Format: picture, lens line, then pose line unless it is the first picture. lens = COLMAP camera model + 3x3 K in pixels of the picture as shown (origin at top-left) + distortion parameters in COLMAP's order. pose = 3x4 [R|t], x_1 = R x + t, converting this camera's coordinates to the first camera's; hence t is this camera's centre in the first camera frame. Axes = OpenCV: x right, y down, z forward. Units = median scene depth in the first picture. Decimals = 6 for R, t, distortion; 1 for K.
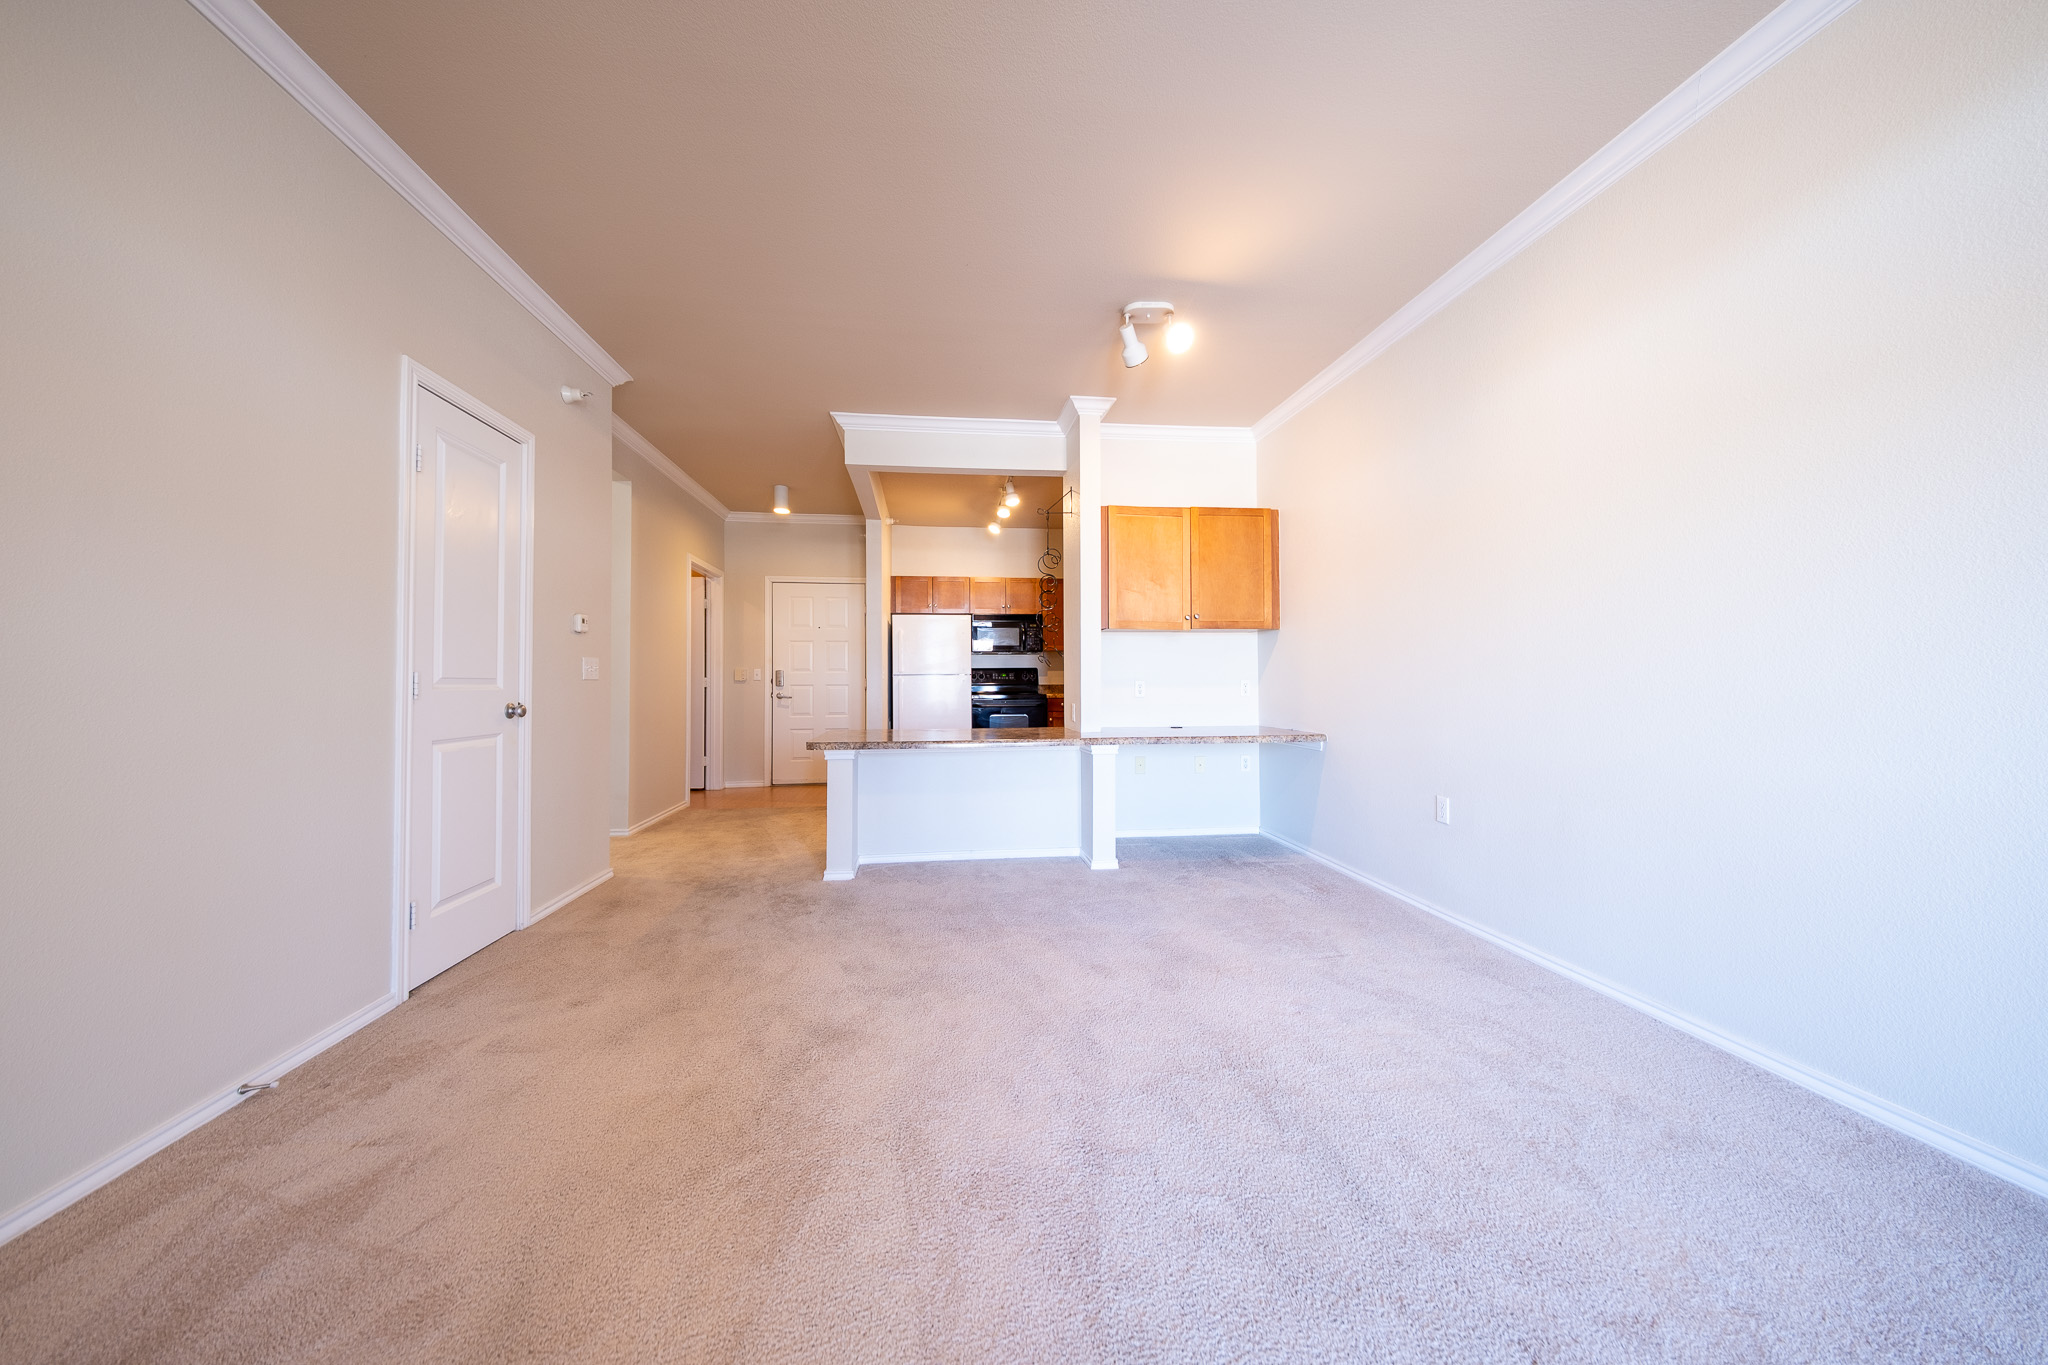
lens RADIAL K [[691.3, 0, 1023.5], [0, 691.3, 679.4], [0, 0, 1]] dist [-0.000204, -0.000220]
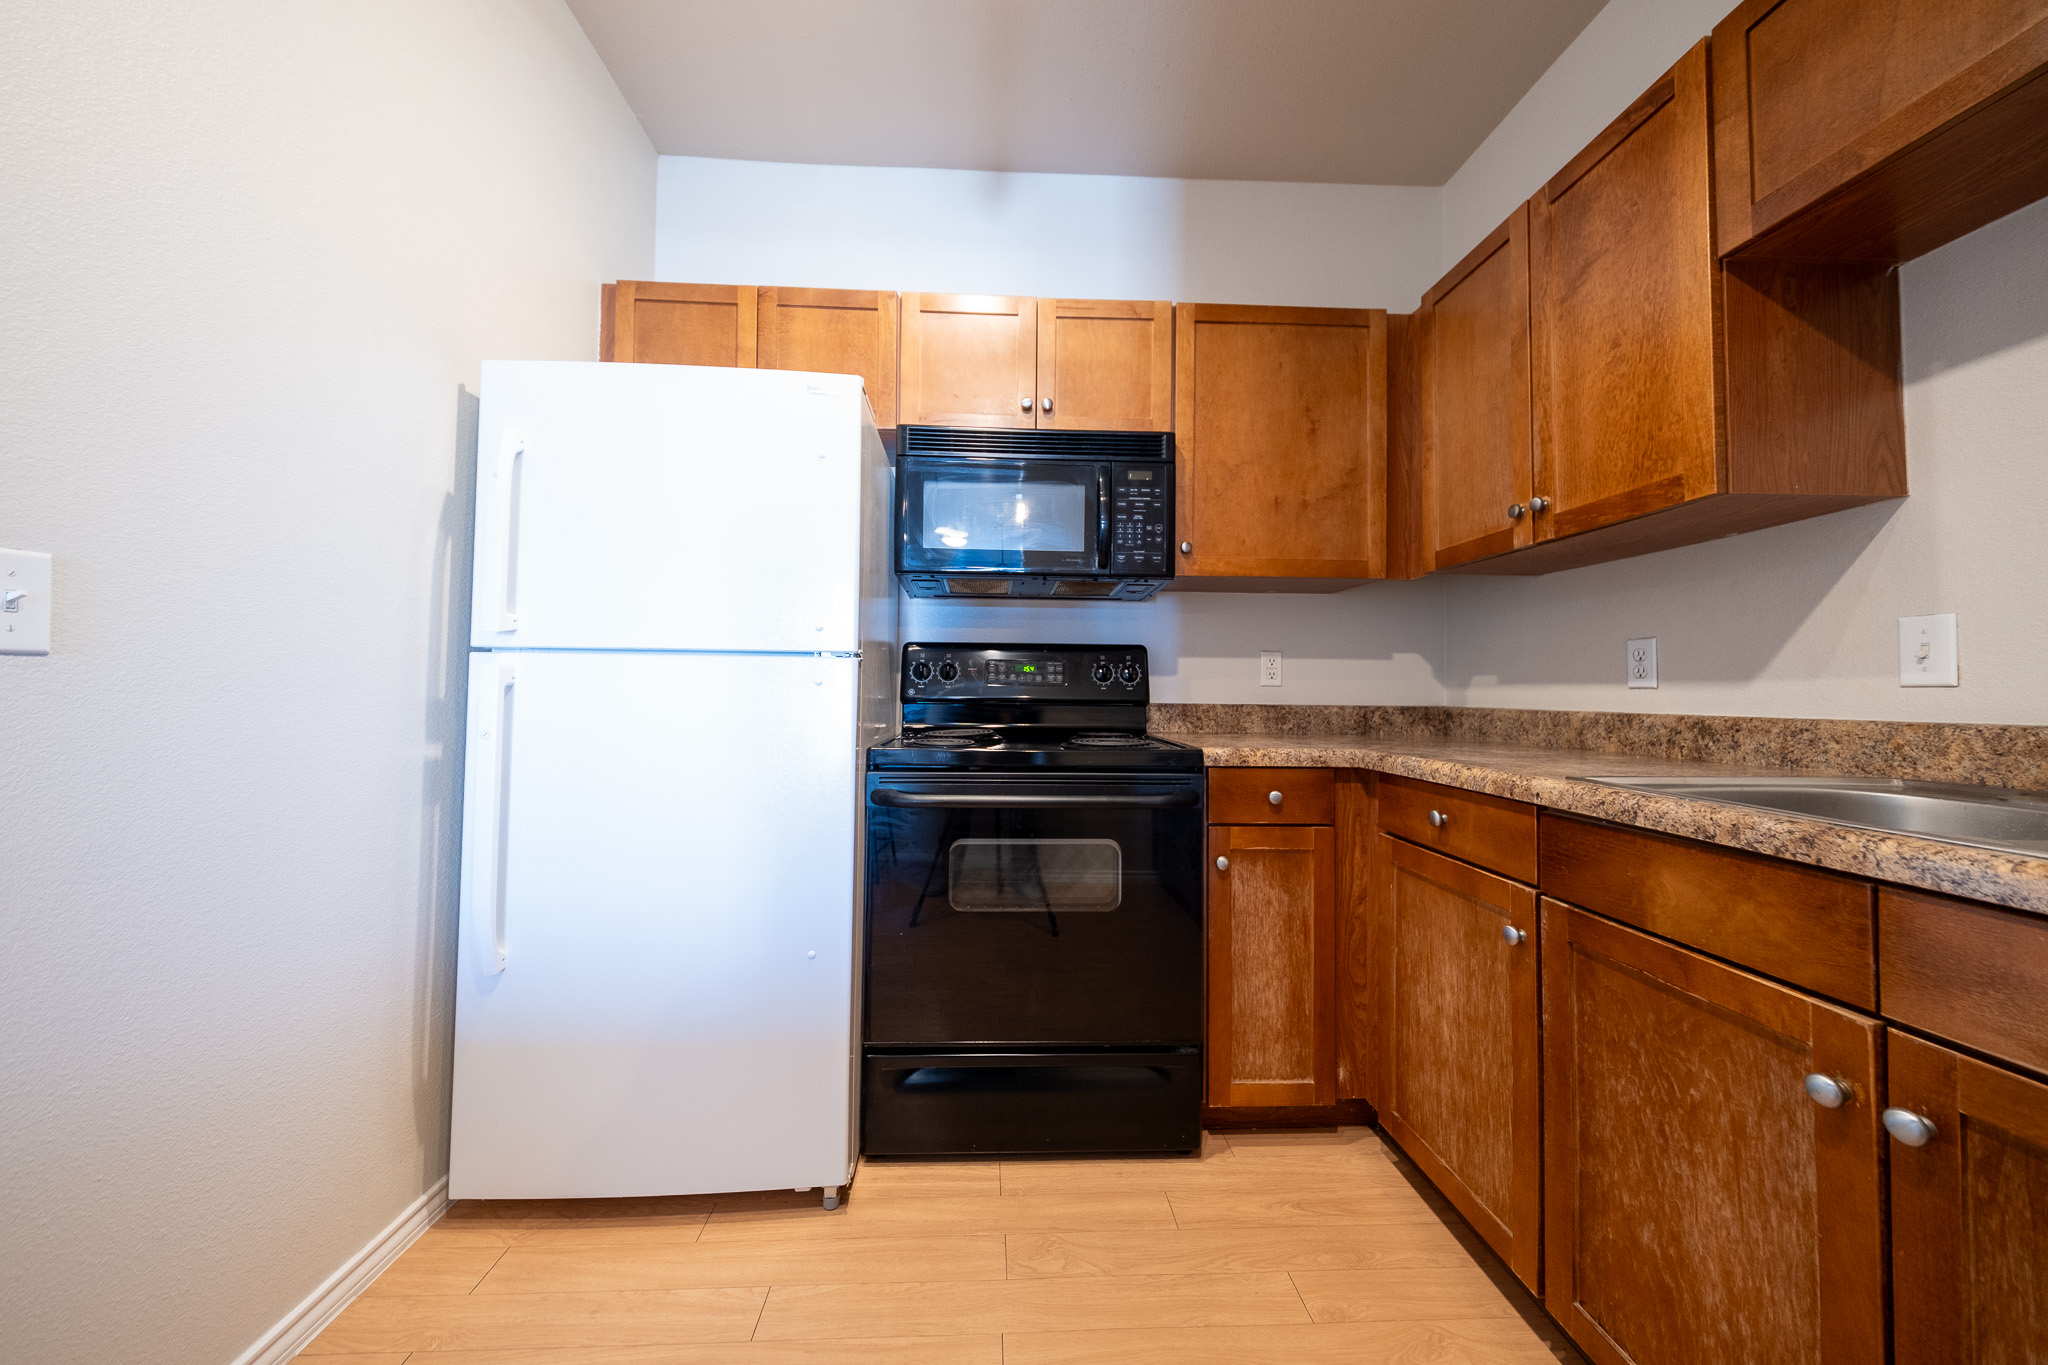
lens RADIAL K [[691.3, 0, 1023.5], [0, 691.3, 679.4], [0, 0, 1]] dist [-0.000204, -0.000220]
pose [[0.996675, 0.009420, -0.080928, -0.013089], [-0.010854, 0.999791, -0.017307, 0.005778], [0.080748, 0.018128, 0.996570, 1.167688]]
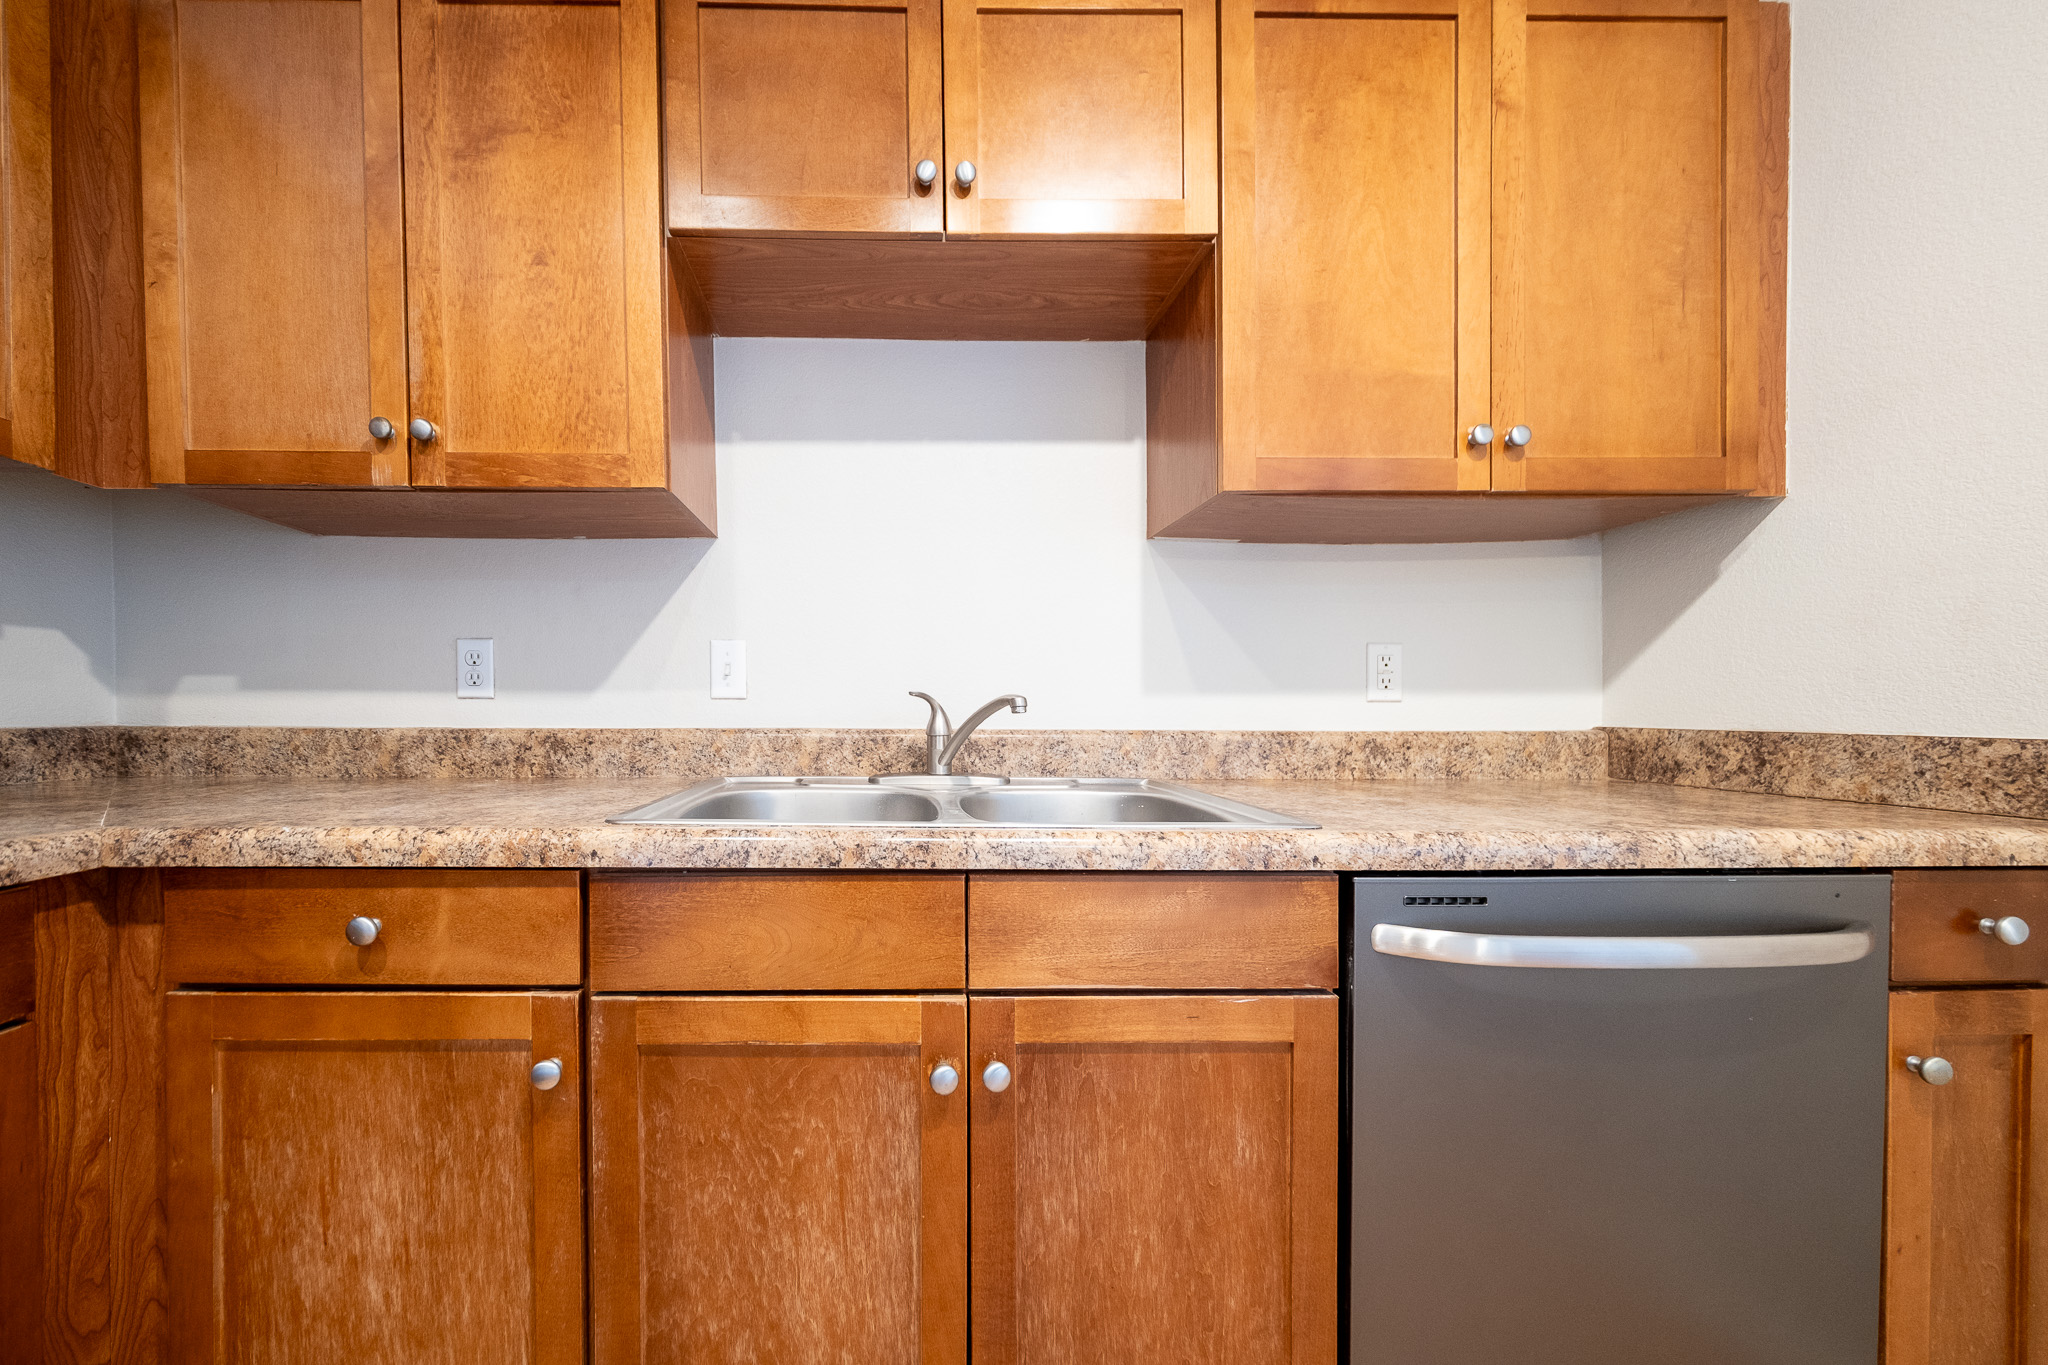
lens RADIAL K [[735.3, 0, 1024.1], [0, 735.3, 723.3], [0, 0, 1]] dist [-0.000505, -0.000391]
pose [[0.111251, -0.014021, 0.993693, -0.014788], [-0.003489, 0.999889, 0.014499, 0.006064], [-0.993786, -0.005080, 0.111190, 1.262174]]
